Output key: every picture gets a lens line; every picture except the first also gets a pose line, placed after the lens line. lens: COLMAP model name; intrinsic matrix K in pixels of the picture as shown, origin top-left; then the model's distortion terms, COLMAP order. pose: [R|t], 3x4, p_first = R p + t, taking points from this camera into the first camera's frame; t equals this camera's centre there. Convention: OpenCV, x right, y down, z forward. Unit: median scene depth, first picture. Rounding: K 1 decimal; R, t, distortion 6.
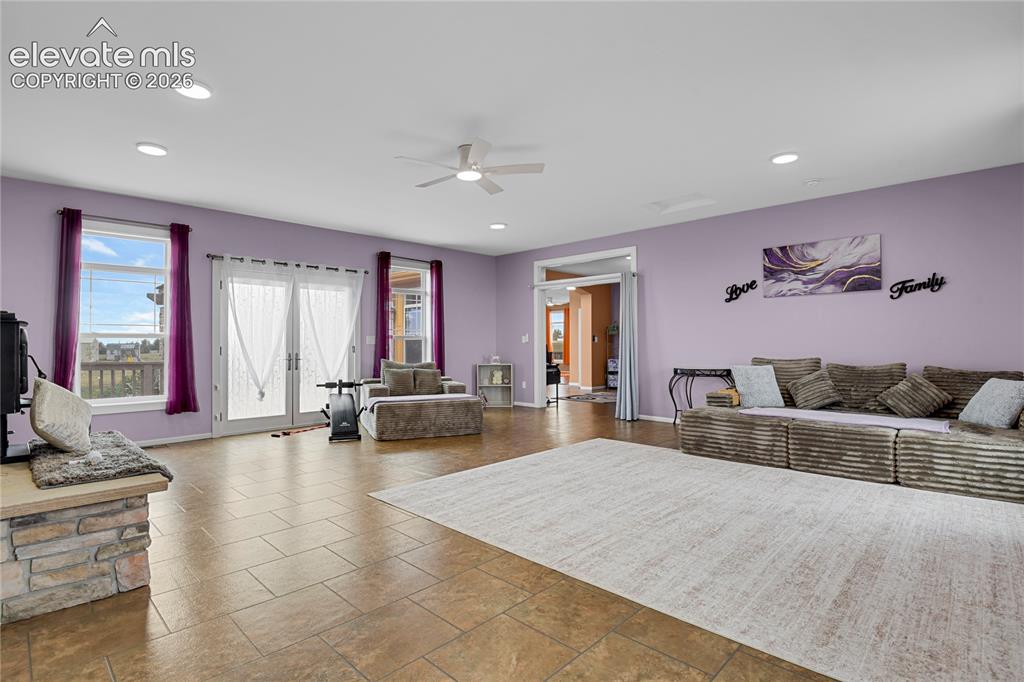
lens RADIAL K [[500.0, 0, 511.6], [0, 500.0, 344.9], [0, 0, 1]] dist [-0.027153, -0.002471]
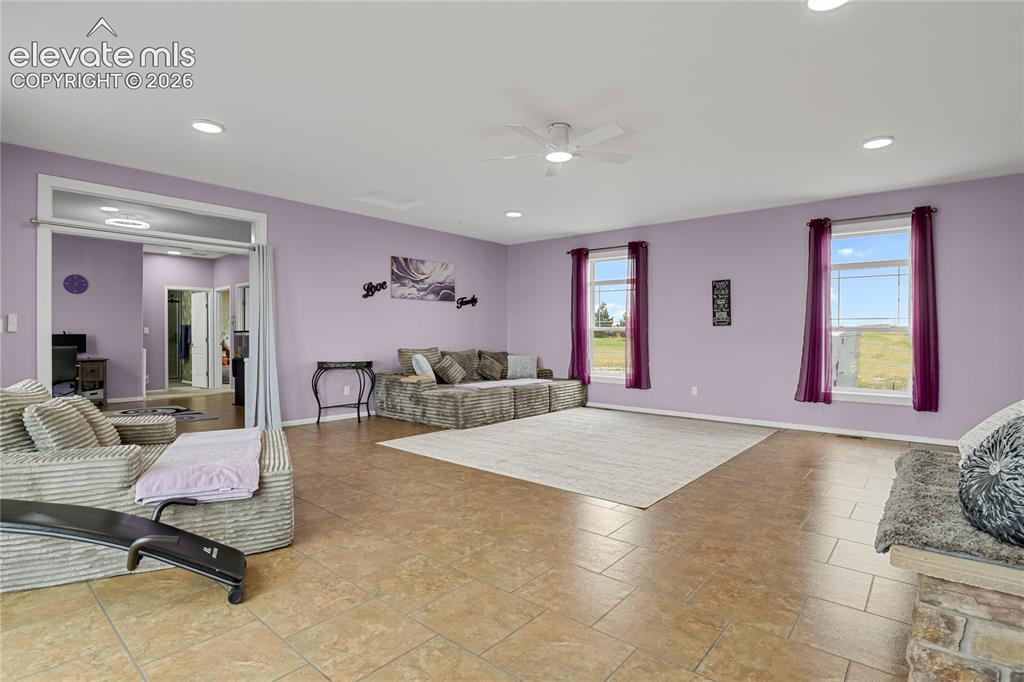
lens RADIAL K [[500.0, 0, 529.5], [0, 500.0, 341.3], [0, 0, 1]] dist [-0.027153, -0.002471]
pose [[-0.076026, -0.006293, 0.997086, -0.720757], [-0.003660, 0.999975, 0.006032, -0.000230], [-0.997099, -0.003191, -0.076047, 0.793090]]
